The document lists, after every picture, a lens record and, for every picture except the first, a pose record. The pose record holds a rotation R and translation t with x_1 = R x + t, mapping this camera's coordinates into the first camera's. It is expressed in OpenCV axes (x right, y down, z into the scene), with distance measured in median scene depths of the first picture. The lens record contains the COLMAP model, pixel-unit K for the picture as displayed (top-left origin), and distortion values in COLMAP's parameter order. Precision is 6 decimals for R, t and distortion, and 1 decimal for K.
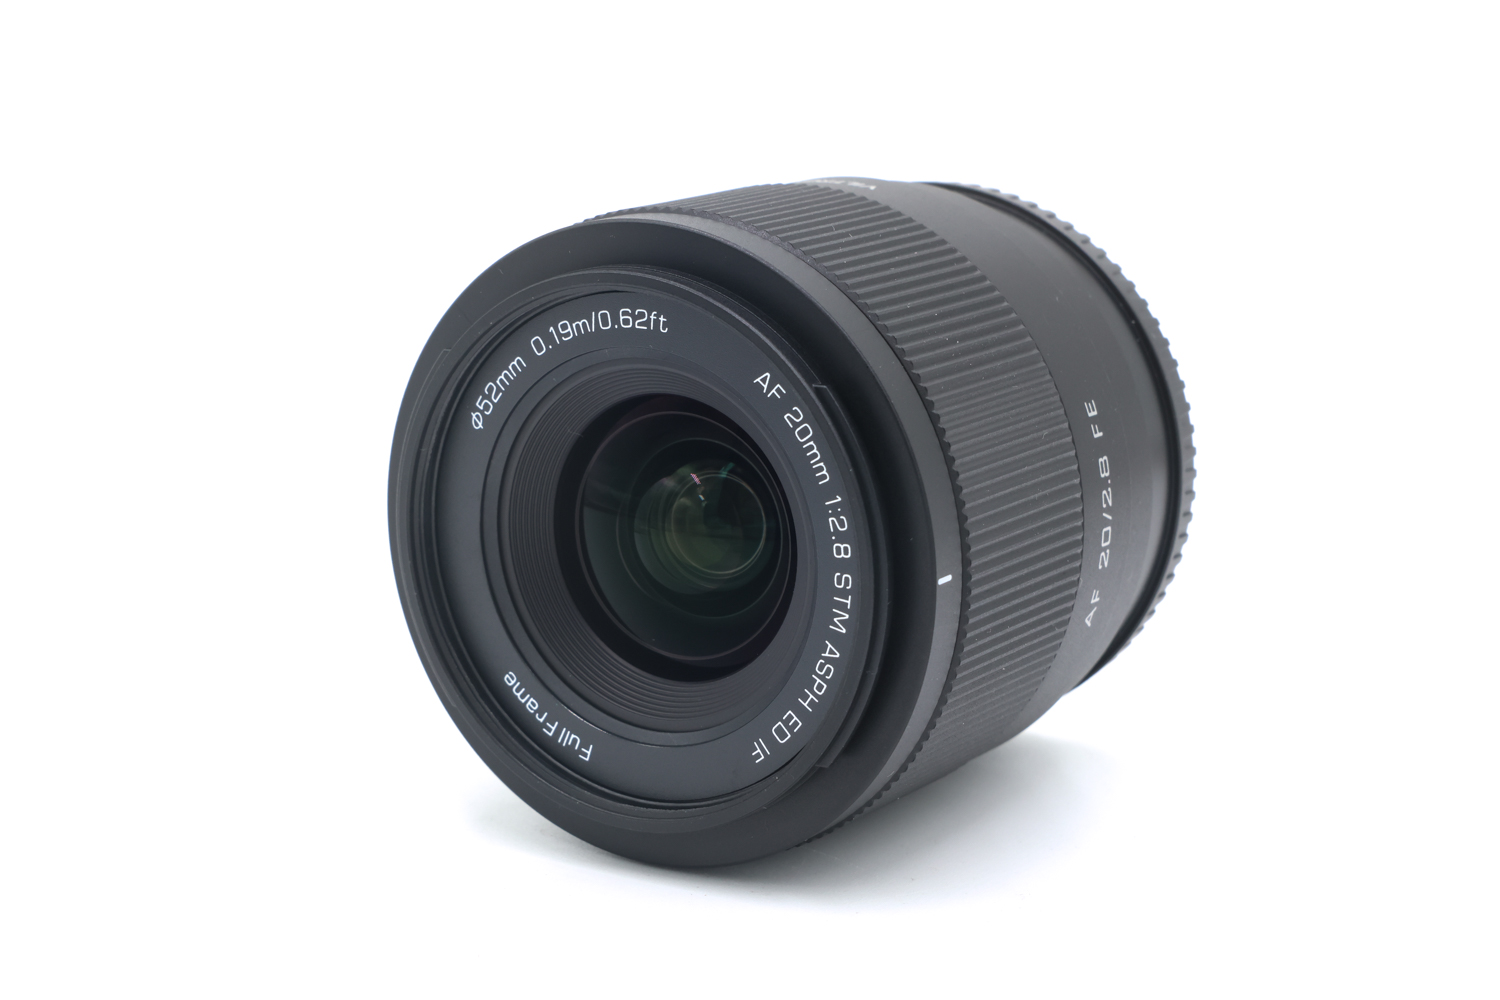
lens RADIAL K [[3477.3, 0, 749.9], [0, 3477.3, 498.5], [0, 0, 1]] dist [0.013086, 0.000000]
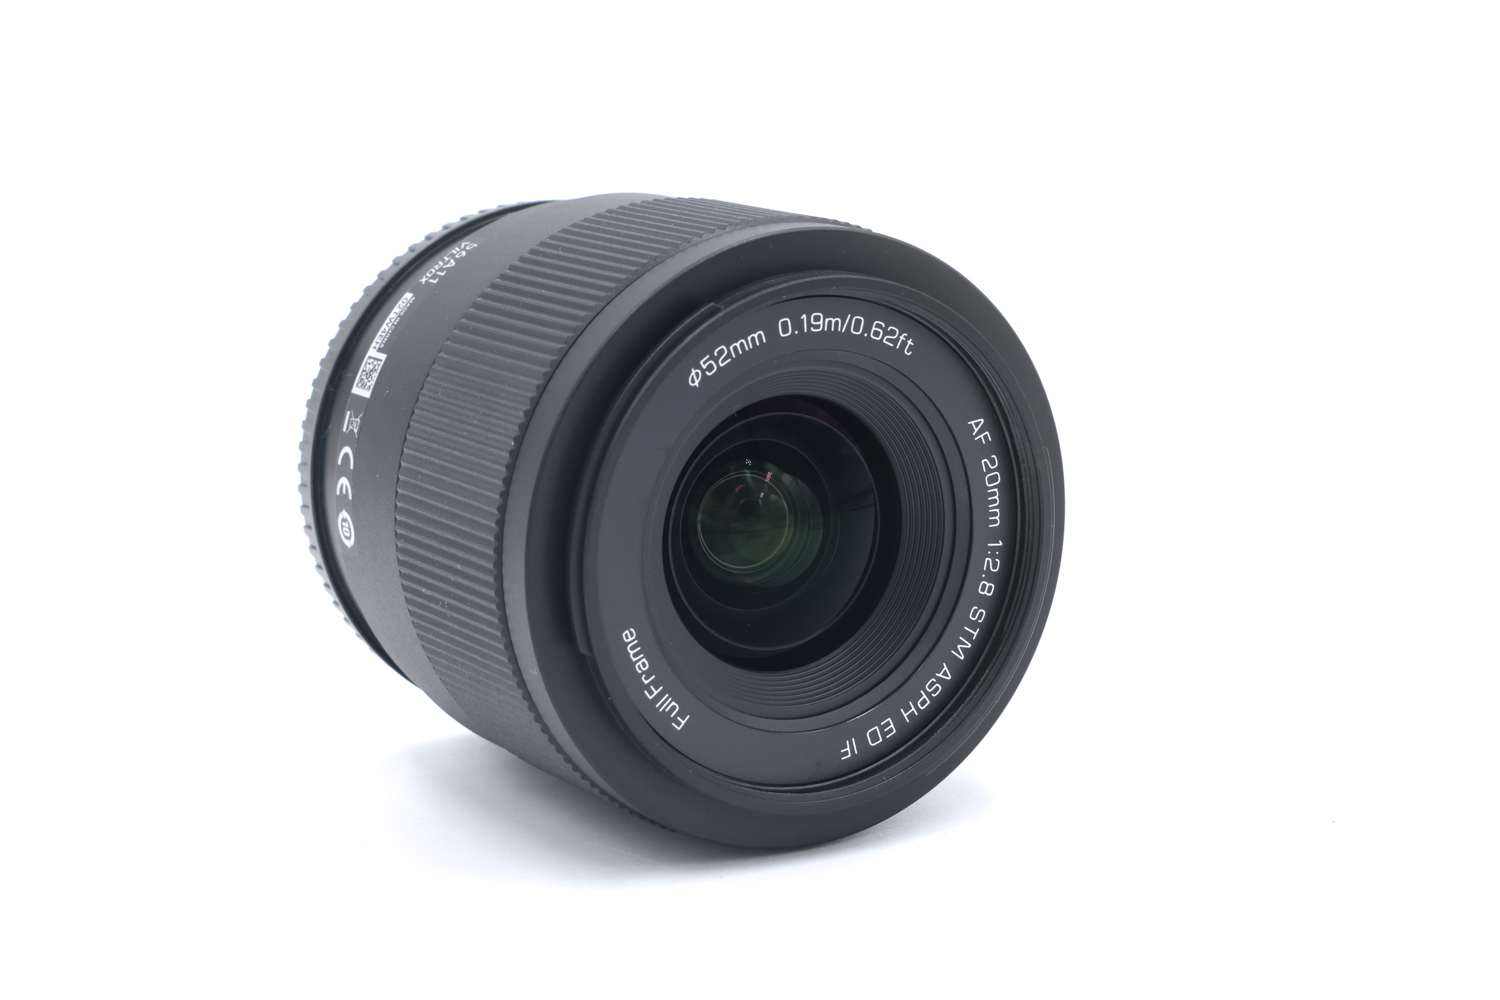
lens RADIAL K [[3477.3, 0, 749.8], [0, 3477.3, 501.4], [0, 0, 1]] dist [0.013086, 0.000000]
pose [[0.382508, 0.189753, 0.904258, -0.995265], [-0.174746, 0.975878, -0.130863, 0.143826], [-0.907277, -0.107959, 0.406439, 0.598797]]
